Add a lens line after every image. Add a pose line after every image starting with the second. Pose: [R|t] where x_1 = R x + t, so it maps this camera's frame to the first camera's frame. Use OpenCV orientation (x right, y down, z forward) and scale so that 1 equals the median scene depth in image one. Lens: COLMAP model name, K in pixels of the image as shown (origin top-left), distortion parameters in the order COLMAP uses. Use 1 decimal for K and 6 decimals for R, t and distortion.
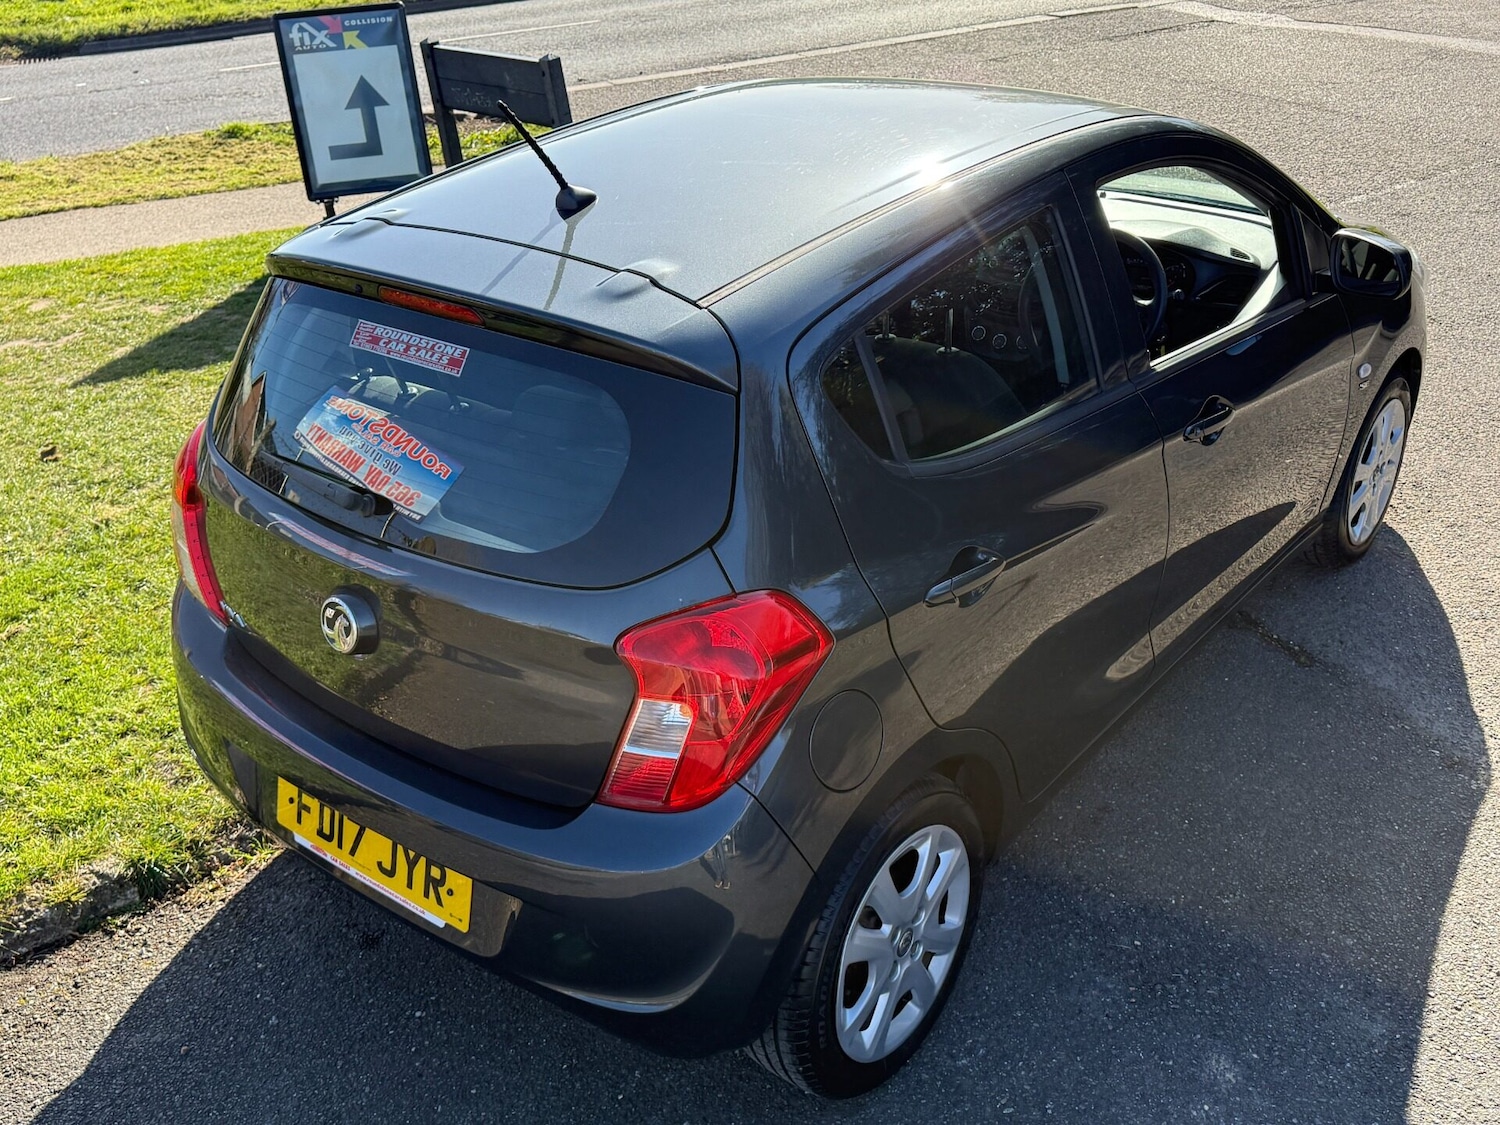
lens RADIAL K [[1449.7, 0, 750.5], [0, 1449.7, 570.6], [0, 0, 1]] dist [0.186731, -0.410832]
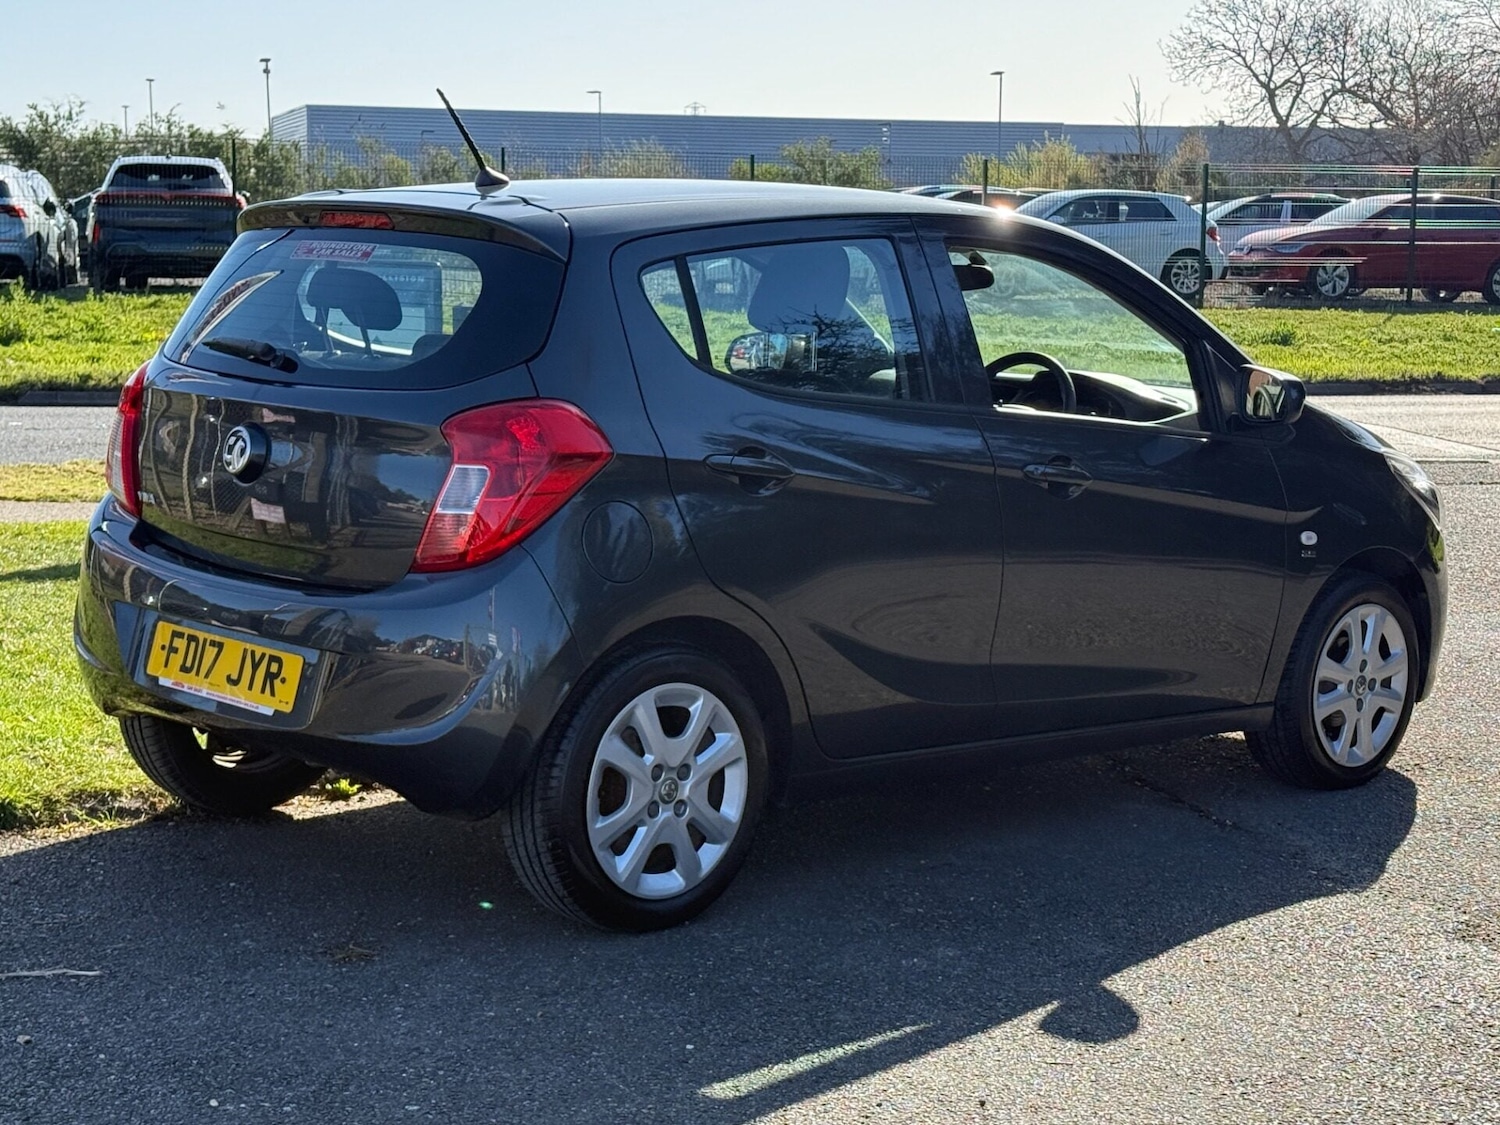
lens RADIAL K [[2581.2, 0, 748.0], [0, 2581.2, 589.0], [0, 0, 1]] dist [0.167731, -0.266764]
pose [[0.988064, 0.100804, -0.116482, 0.361407], [-0.134580, 0.932795, -0.334337, 0.725098], [0.074951, 0.346022, 0.935228, -0.852179]]
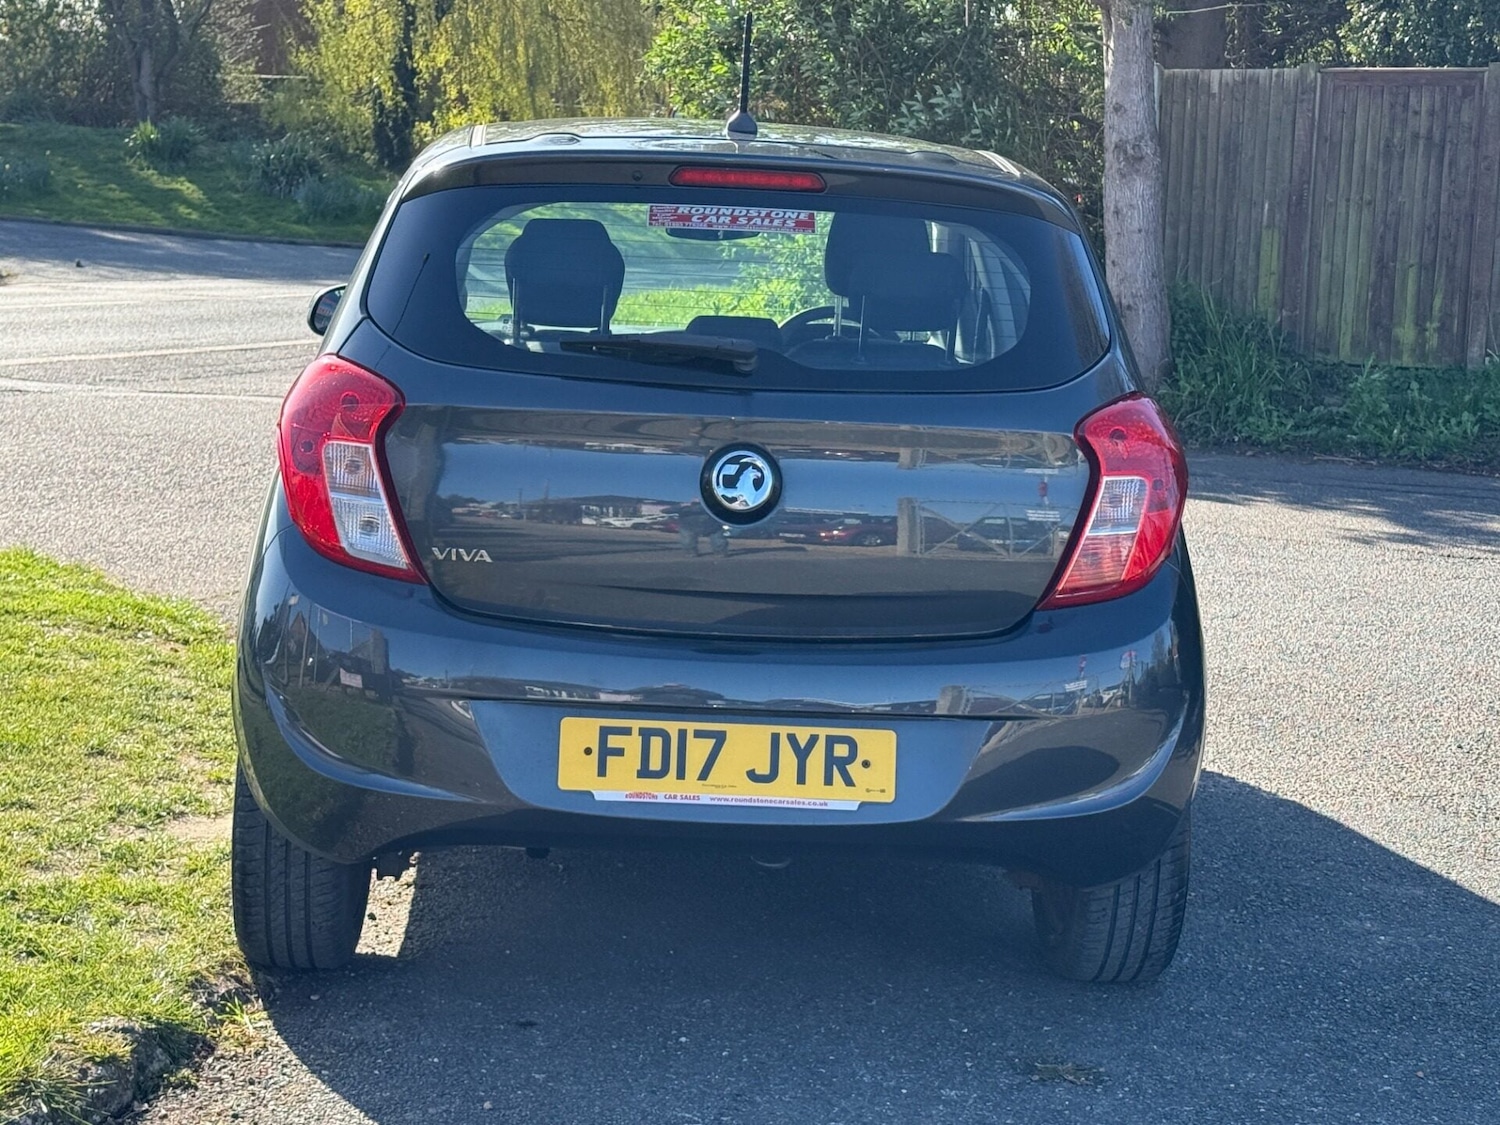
lens RADIAL K [[2581.2, 0, 748.0], [0, 2581.2, 589.0], [0, 0, 1]] dist [0.167731, -0.266764]
pose [[0.744630, -0.013175, 0.667348, -1.241925], [0.236178, 0.940326, -0.244963, 0.457085], [-0.624297, 0.340020, 0.703306, -0.136018]]
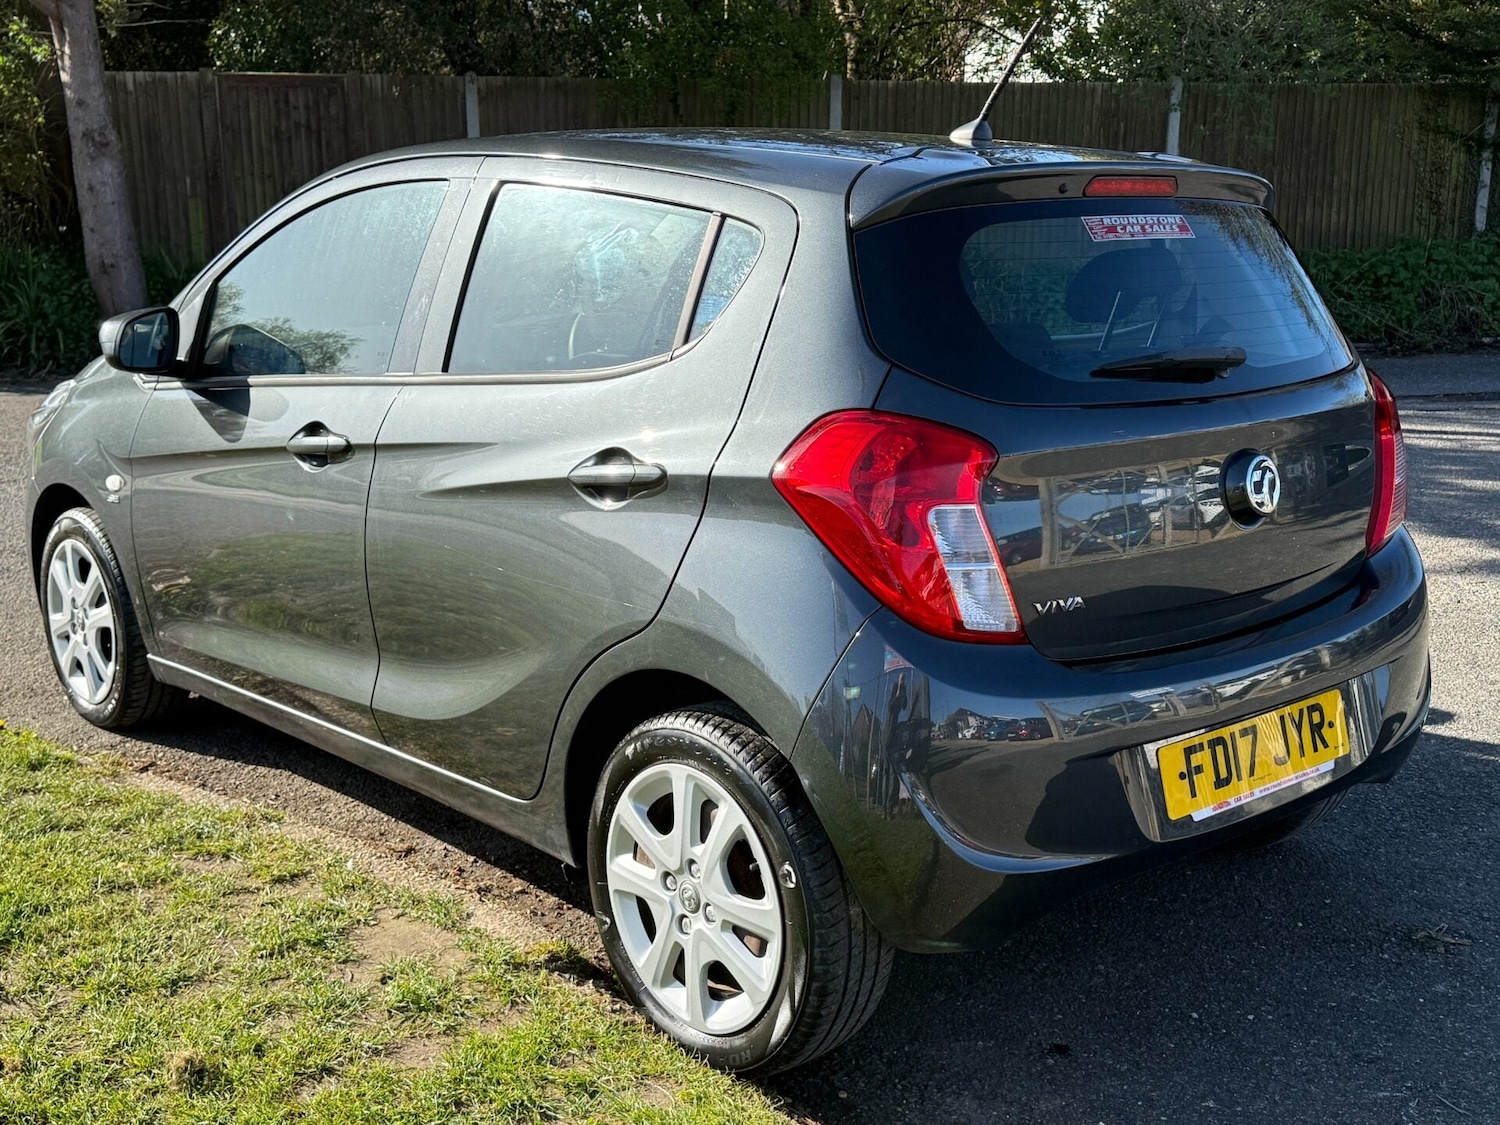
lens RADIAL K [[1700.2, 0, 748.7], [0, 1700.2, 583.9], [0, 0, 1]] dist [0.195119, -0.406613]
pose [[0.159053, -0.165385, 0.973319, -1.302418], [0.452273, 0.888543, 0.077072, -0.131376], [-0.877582, 0.427948, 0.216125, 0.963632]]
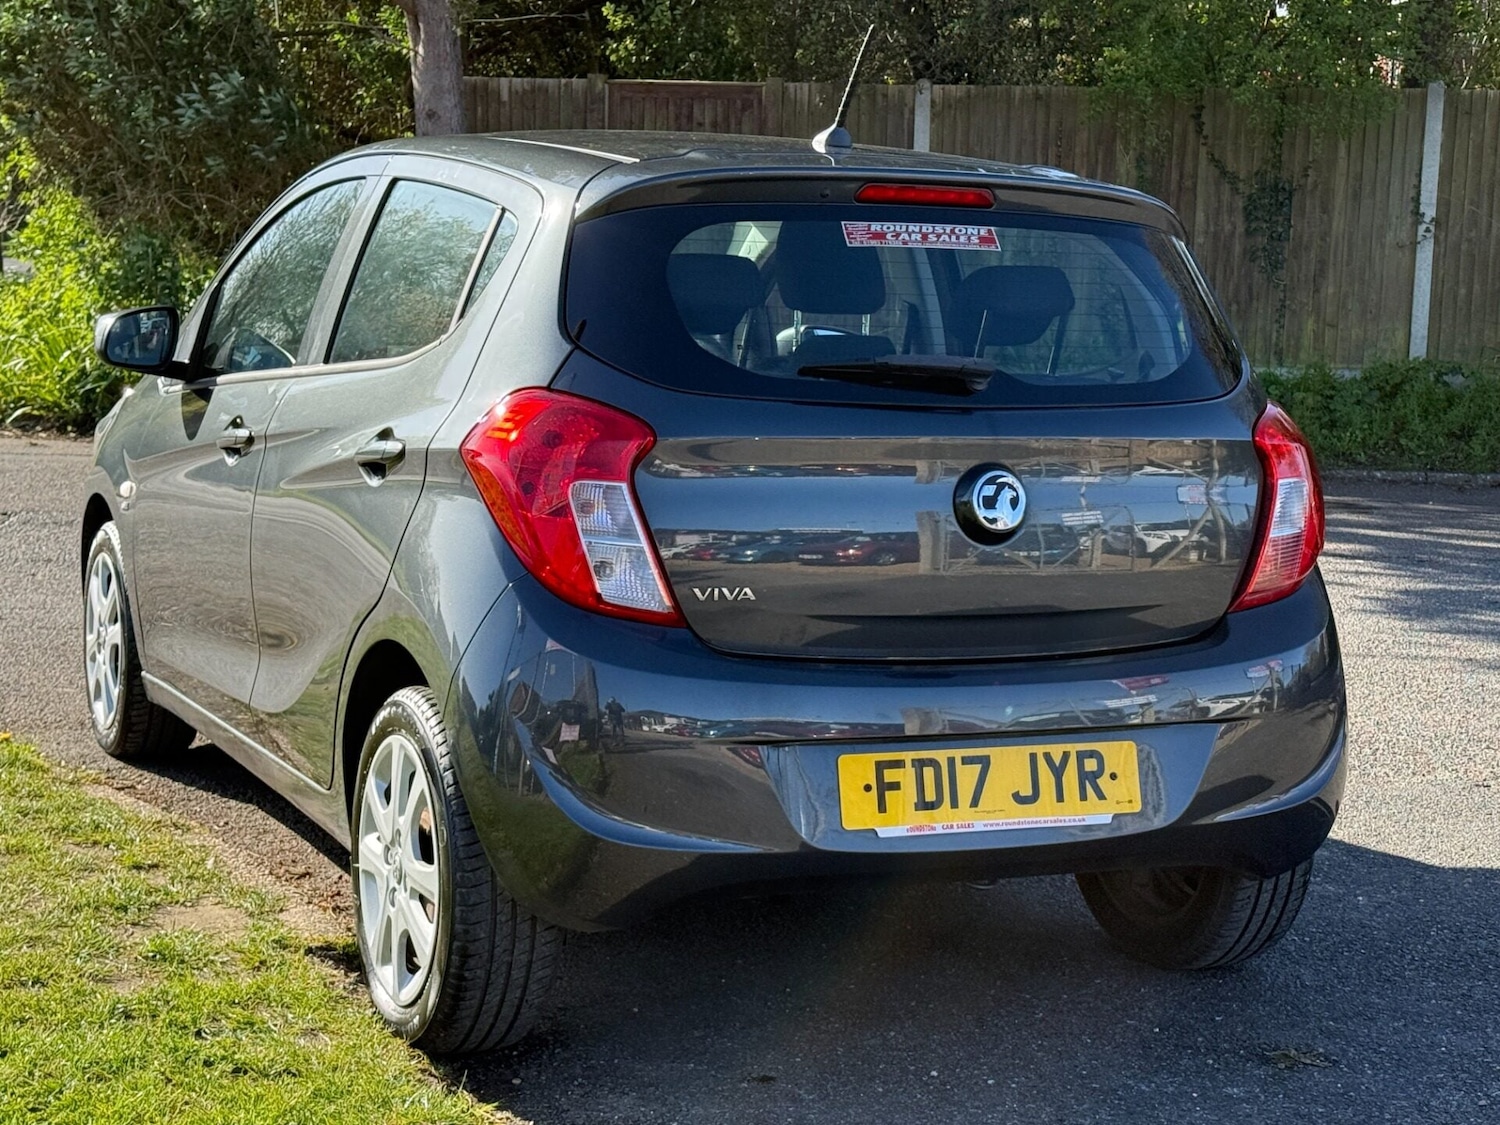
lens RADIAL K [[2581.2, 0, 748.0], [0, 2581.2, 589.0], [0, 0, 1]] dist [0.167731, -0.266764]
pose [[0.447532, -0.050847, 0.892821, -1.631701], [0.367227, 0.920769, -0.131636, 0.220436], [-0.815389, 0.386780, 0.430746, 0.393496]]
